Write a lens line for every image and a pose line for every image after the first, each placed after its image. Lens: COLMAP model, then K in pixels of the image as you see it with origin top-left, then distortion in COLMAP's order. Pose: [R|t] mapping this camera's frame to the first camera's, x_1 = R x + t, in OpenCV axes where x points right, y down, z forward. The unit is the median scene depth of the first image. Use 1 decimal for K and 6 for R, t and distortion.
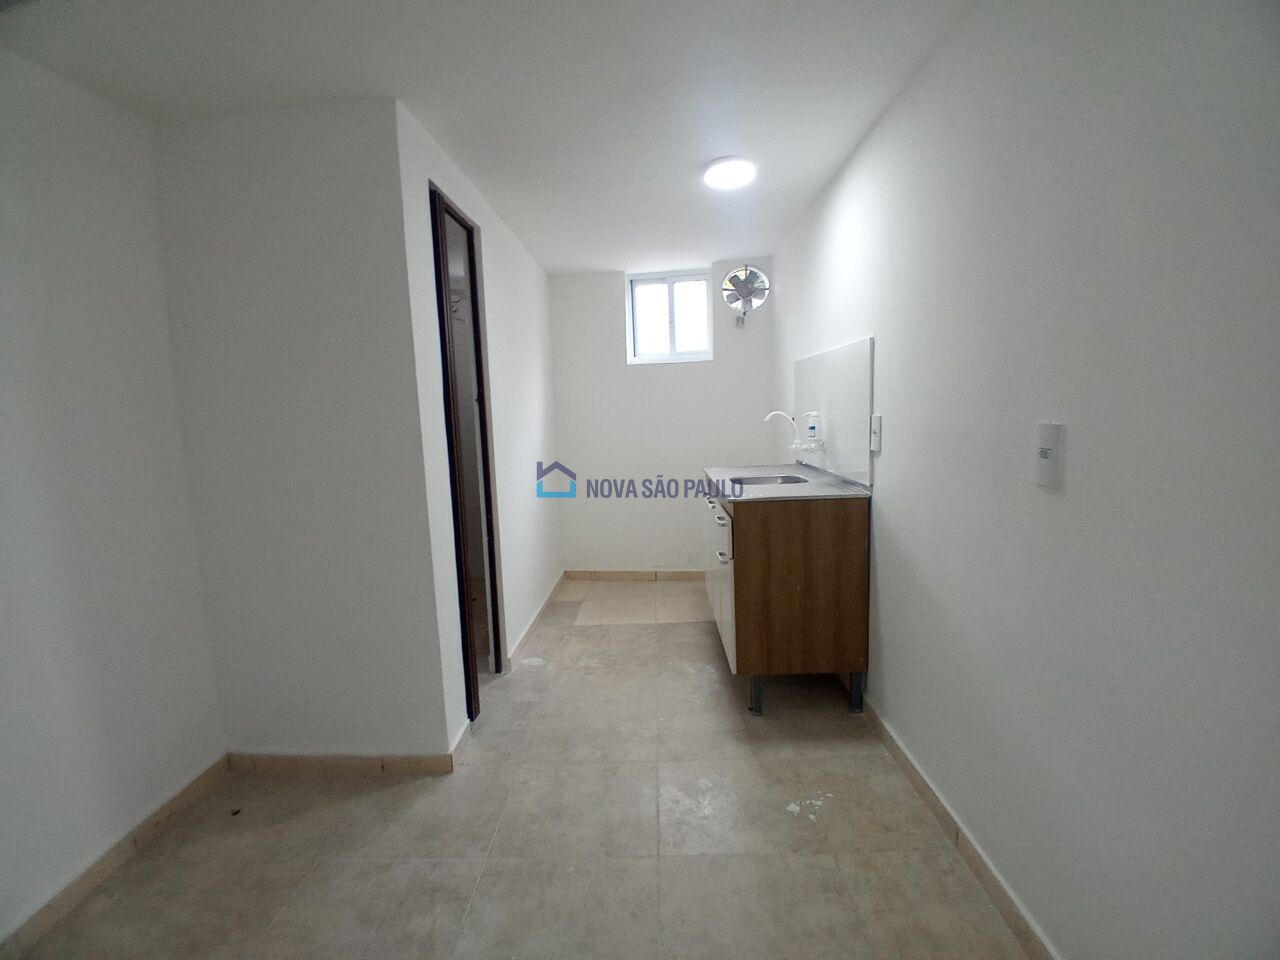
lens RADIAL K [[638.5, 0, 640.0], [0, 638.5, 480.0], [0, 0, 1]] dist [-0.002235, -0.000073]
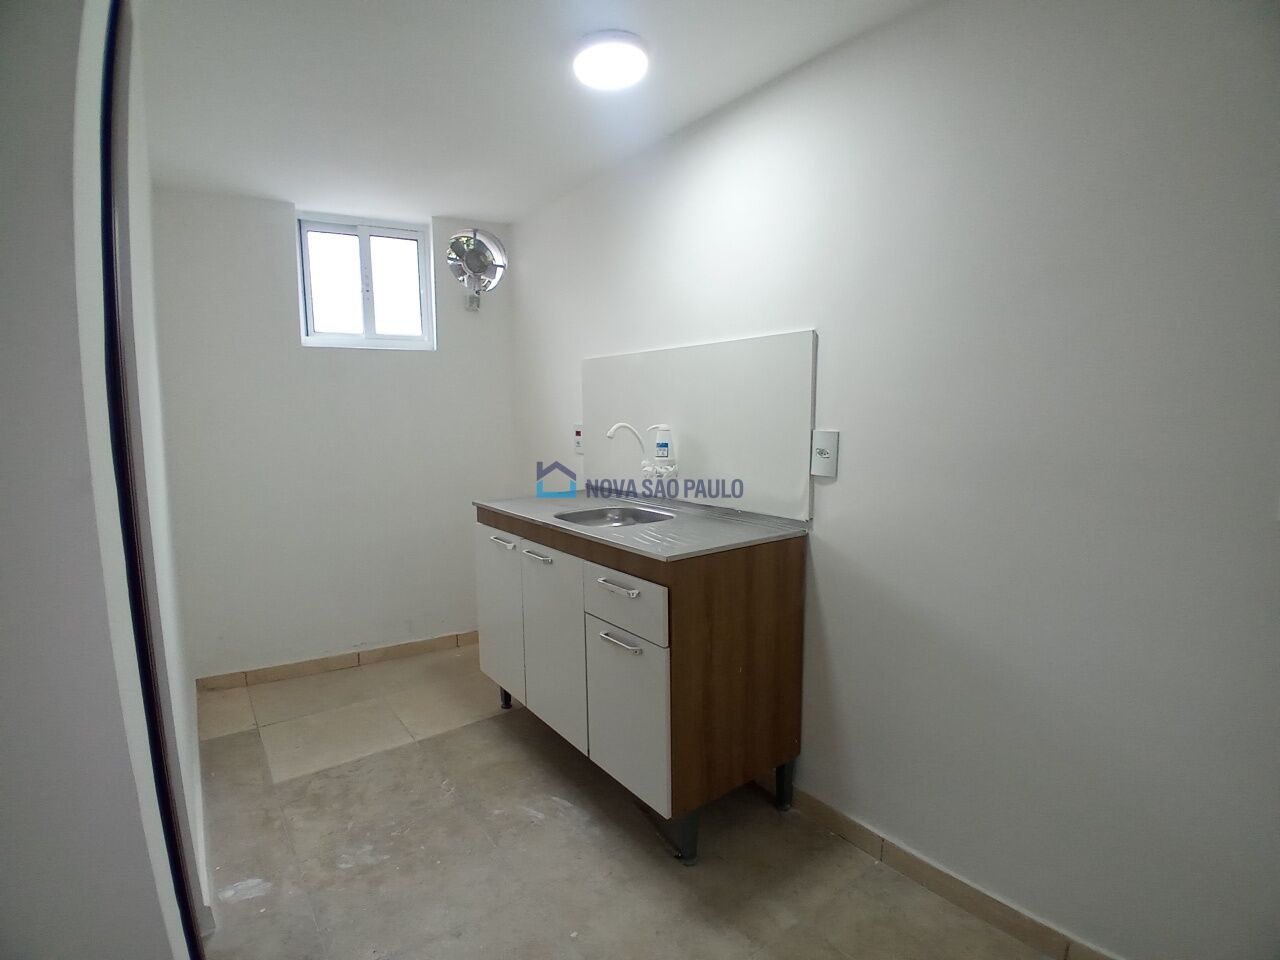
lens RADIAL K [[633.0, 0, 640.0], [0, 633.0, 480.0], [0, 0, 1]] dist [0.003709, -0.045580]
pose [[0.783853, -0.034771, 0.619972, -0.201156], [0.045734, 0.998952, -0.001798, -0.034571], [-0.619260, 0.029763, 0.784622, 0.369291]]
